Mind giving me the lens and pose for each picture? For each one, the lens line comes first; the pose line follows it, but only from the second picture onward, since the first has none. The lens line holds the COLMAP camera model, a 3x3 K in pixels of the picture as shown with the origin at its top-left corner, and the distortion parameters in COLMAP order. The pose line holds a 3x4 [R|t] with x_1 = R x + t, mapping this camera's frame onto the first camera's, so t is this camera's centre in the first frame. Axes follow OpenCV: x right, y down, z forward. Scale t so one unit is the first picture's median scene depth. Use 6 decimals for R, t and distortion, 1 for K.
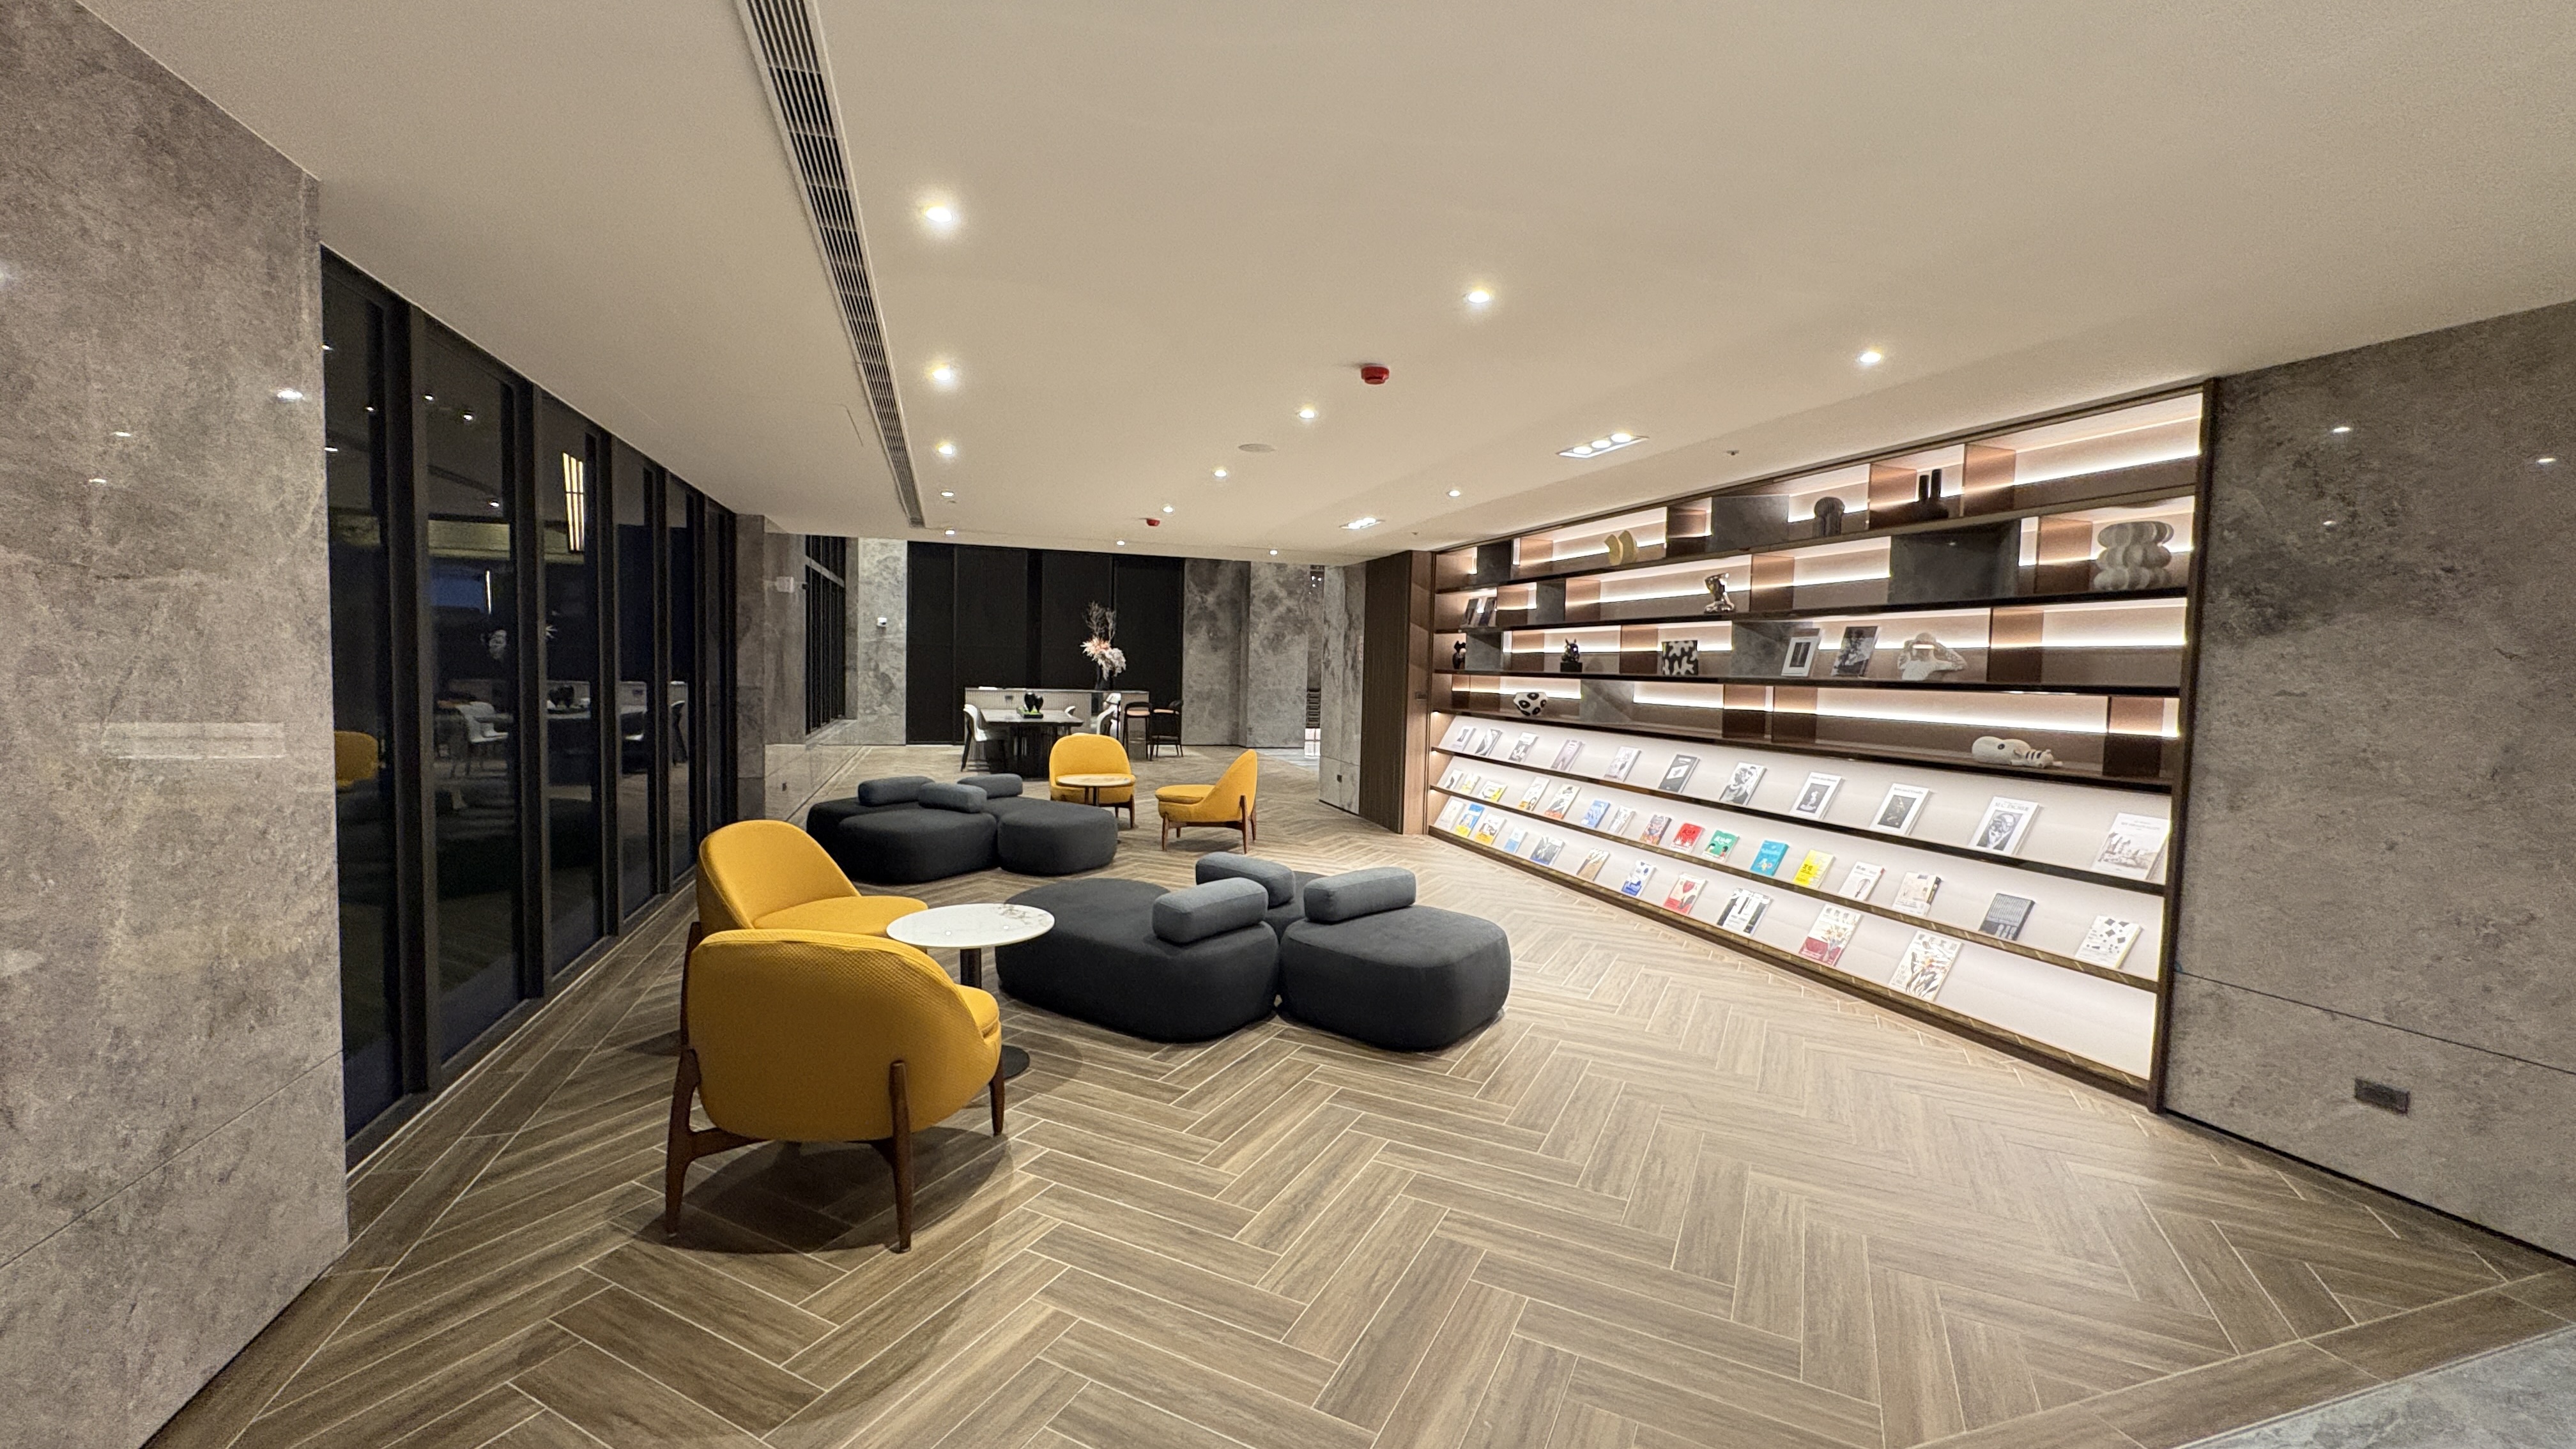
lens RADIAL K [[1010.9, 0, 1288.0], [0, 1010.9, 724.5], [0, 0, 1]] dist [0.000311, 0.000052]
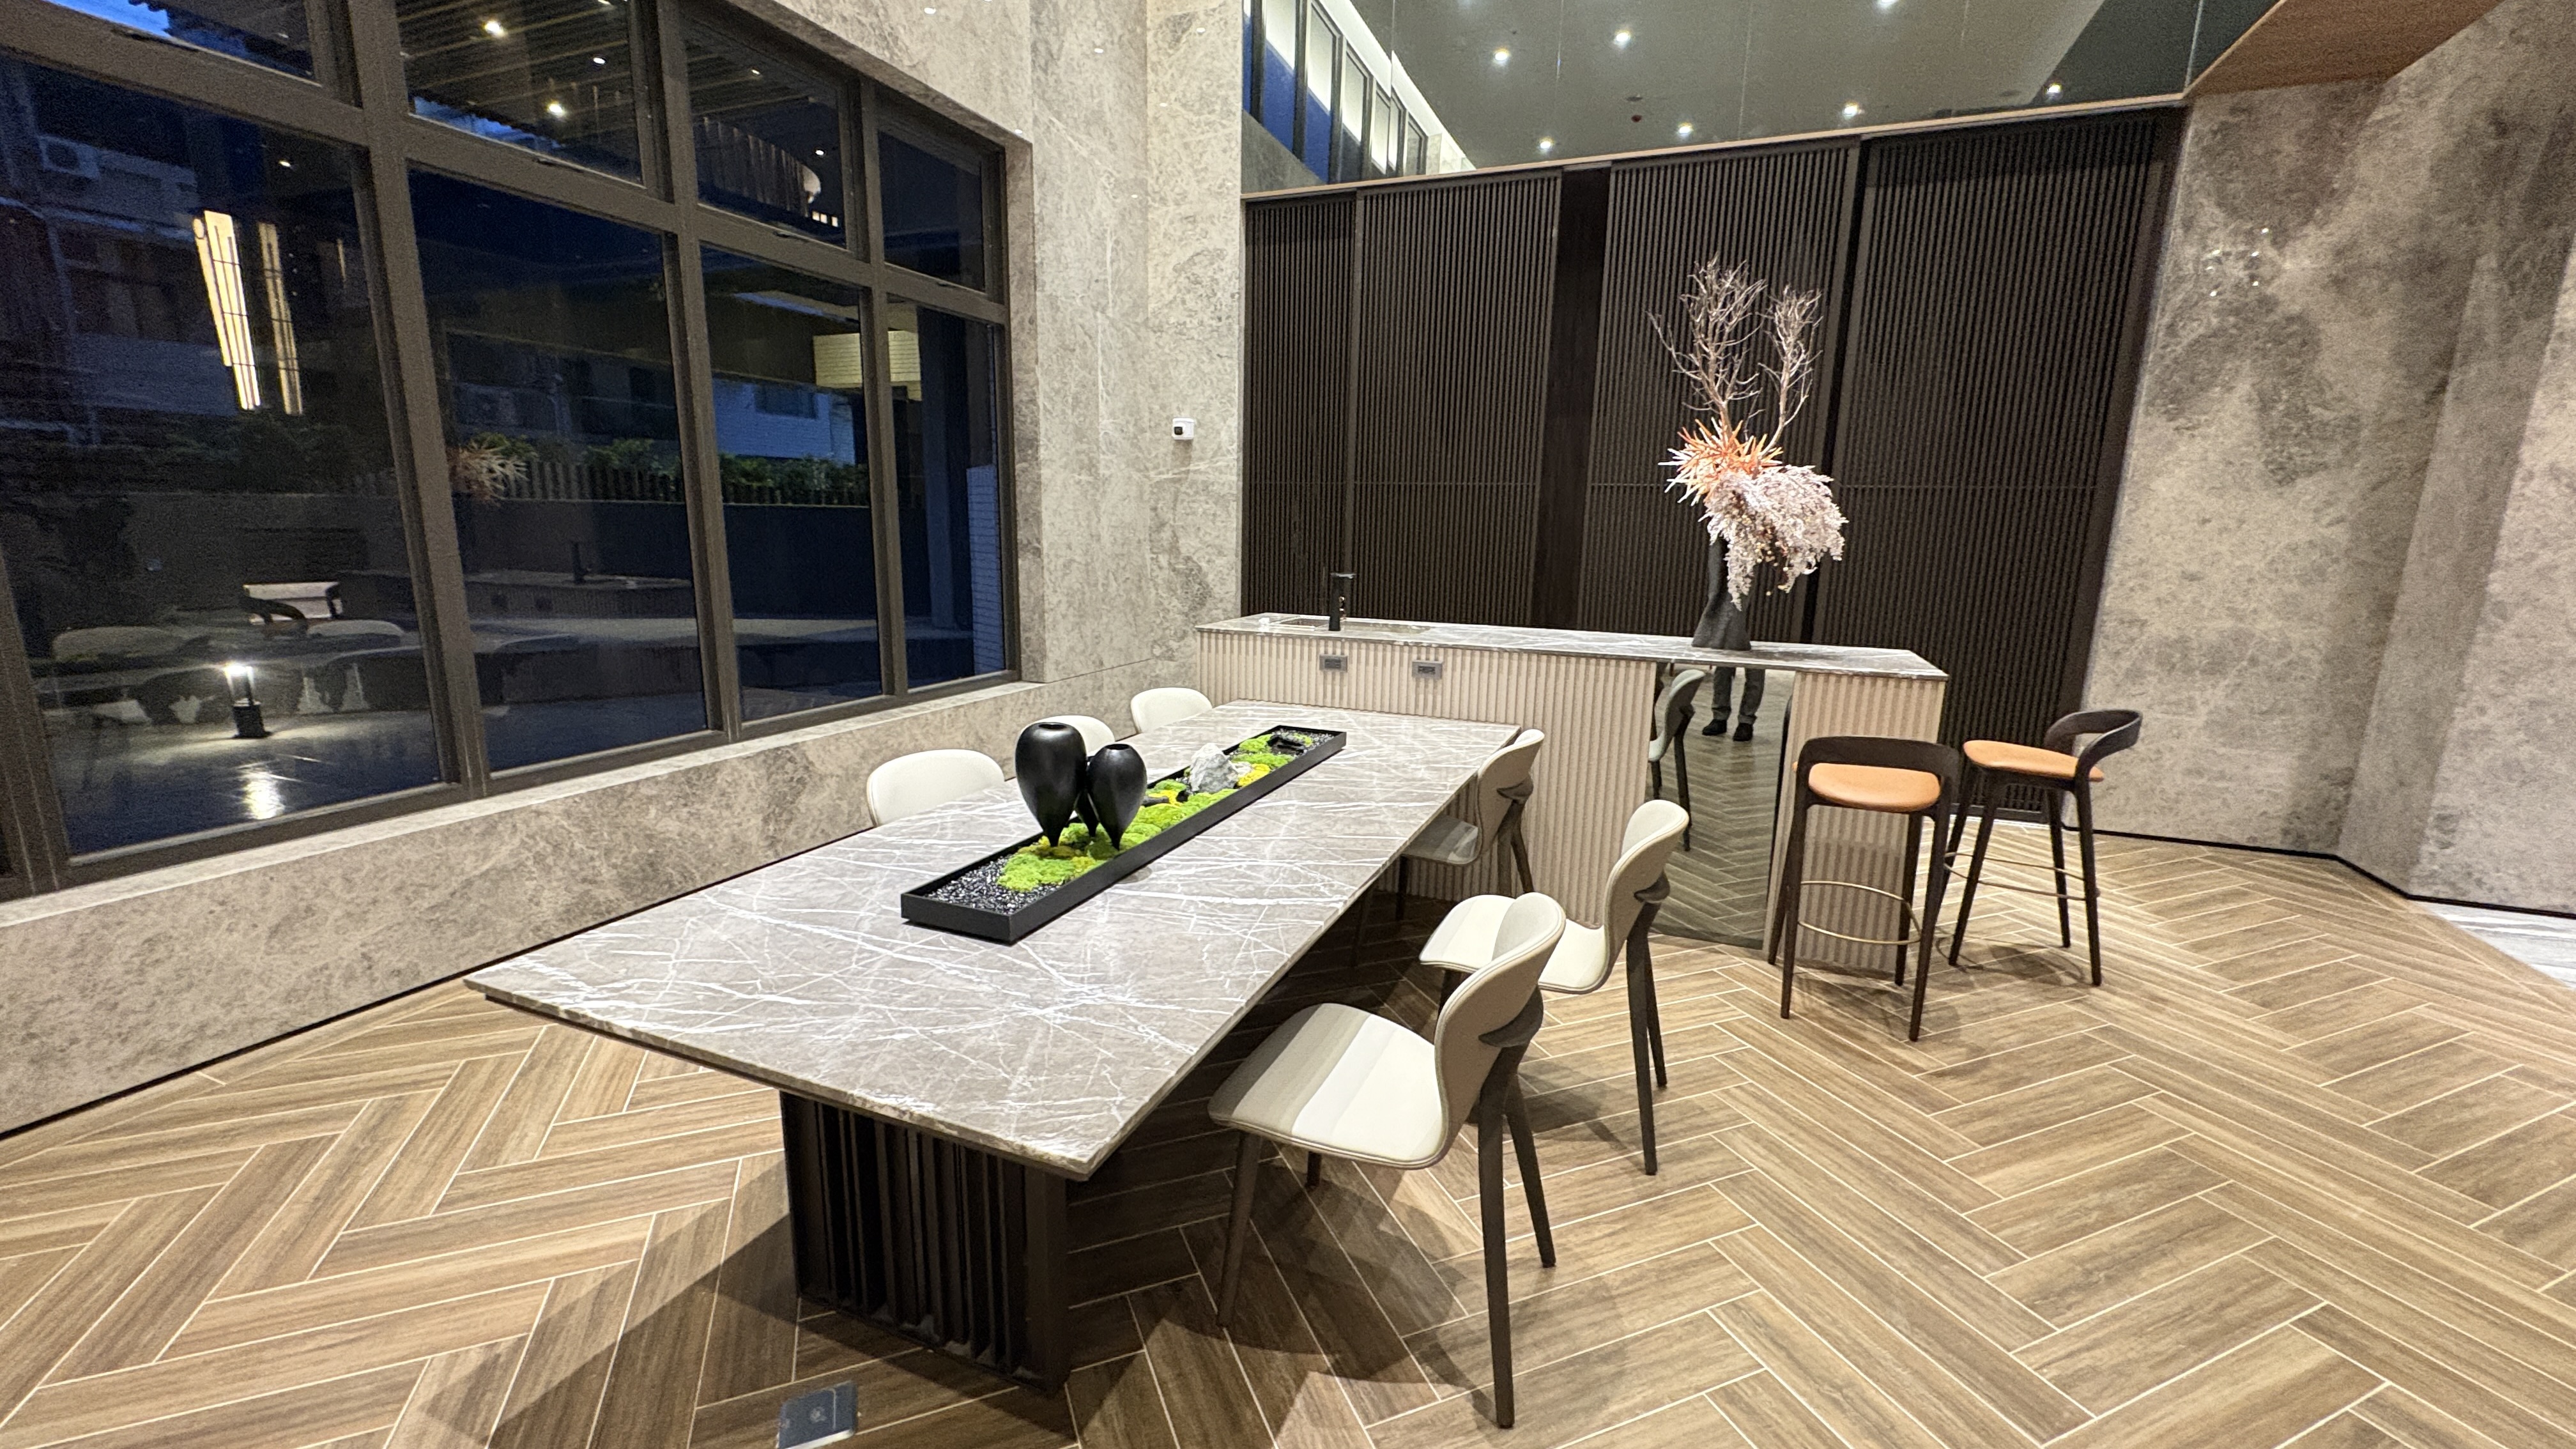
lens RADIAL K [[1010.9, 0, 1288.0], [0, 1010.9, 724.5], [0, 0, 1]] dist [0.000311, 0.000052]
pose [[0.758422, 0.118724, -0.640859, -0.101195], [-0.036809, 0.989502, 0.139750, -0.043430], [0.650723, -0.082400, 0.754831, 0.716699]]
